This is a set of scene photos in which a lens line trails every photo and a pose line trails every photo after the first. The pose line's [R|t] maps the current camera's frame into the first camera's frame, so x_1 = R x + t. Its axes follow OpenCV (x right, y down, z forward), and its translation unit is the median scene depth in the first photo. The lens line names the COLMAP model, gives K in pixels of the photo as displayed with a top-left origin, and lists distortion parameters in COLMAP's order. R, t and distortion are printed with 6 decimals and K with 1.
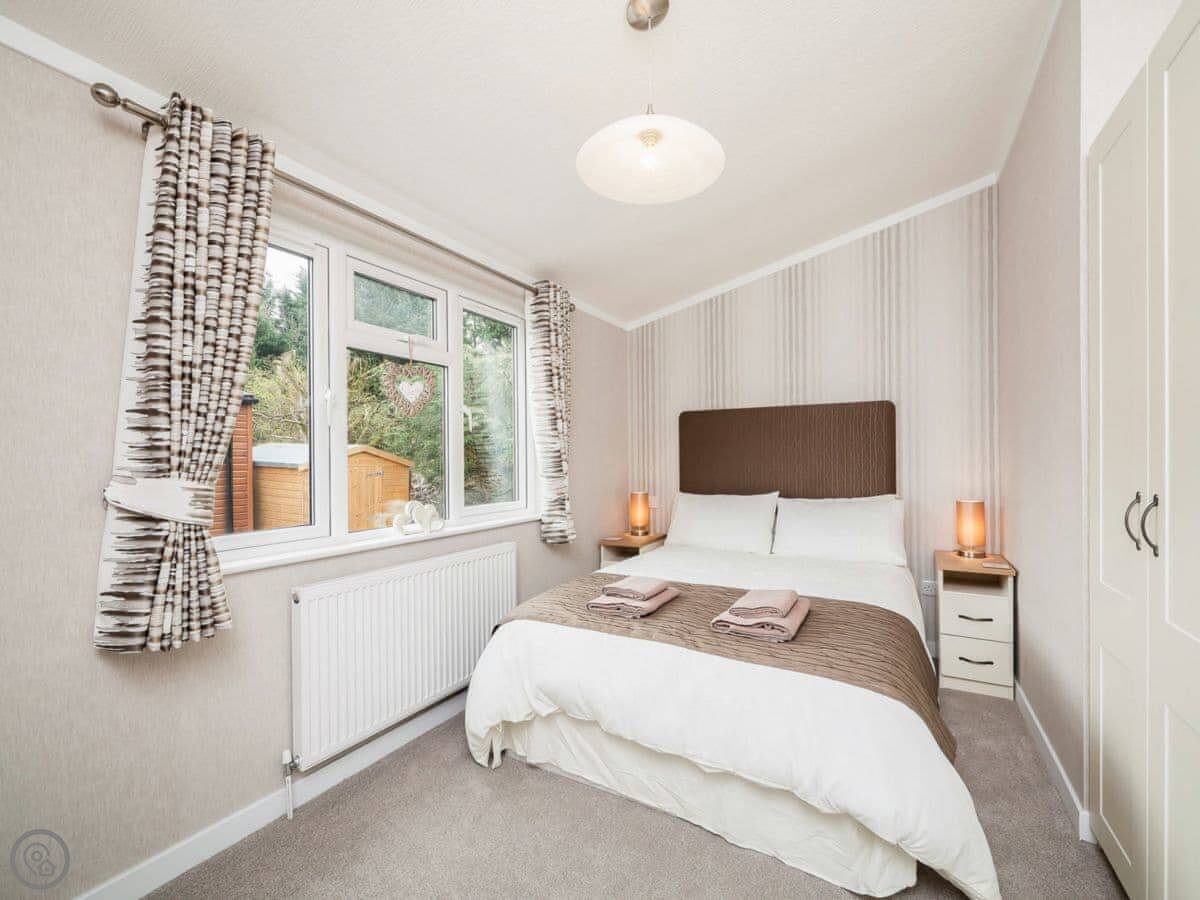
lens RADIAL K [[509.8, 0, 600.8], [0, 509.8, 462.8], [0, 0, 1]] dist [0.000906, -0.000039]
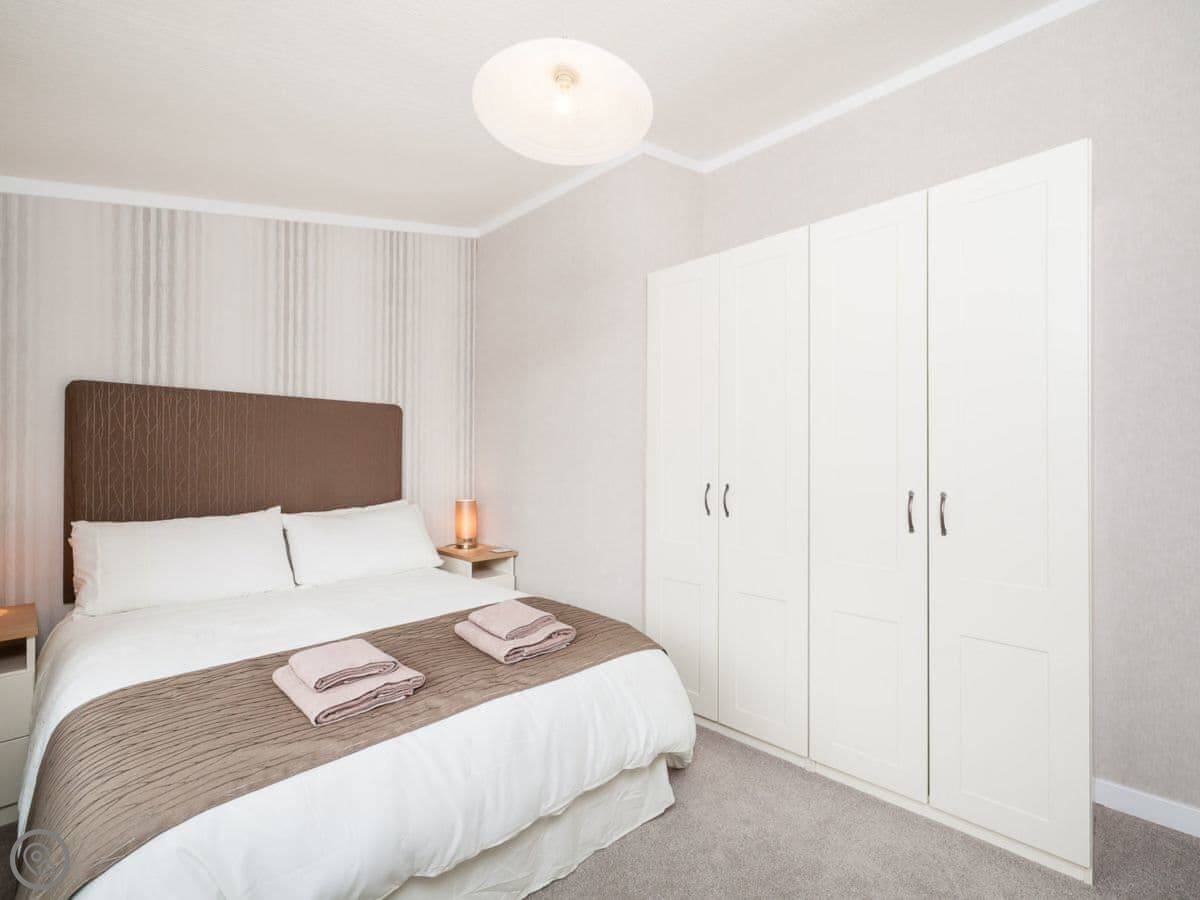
lens RADIAL K [[544.5, 0, 602.6], [0, 544.5, 459.1], [0, 0, 1]] dist [-0.000303, -0.000037]
pose [[0.235086, 0.013038, 0.971887, -0.373858], [0.003217, 0.999894, -0.014192, -0.000747], [-0.971969, 0.006463, 0.235020, 0.370235]]
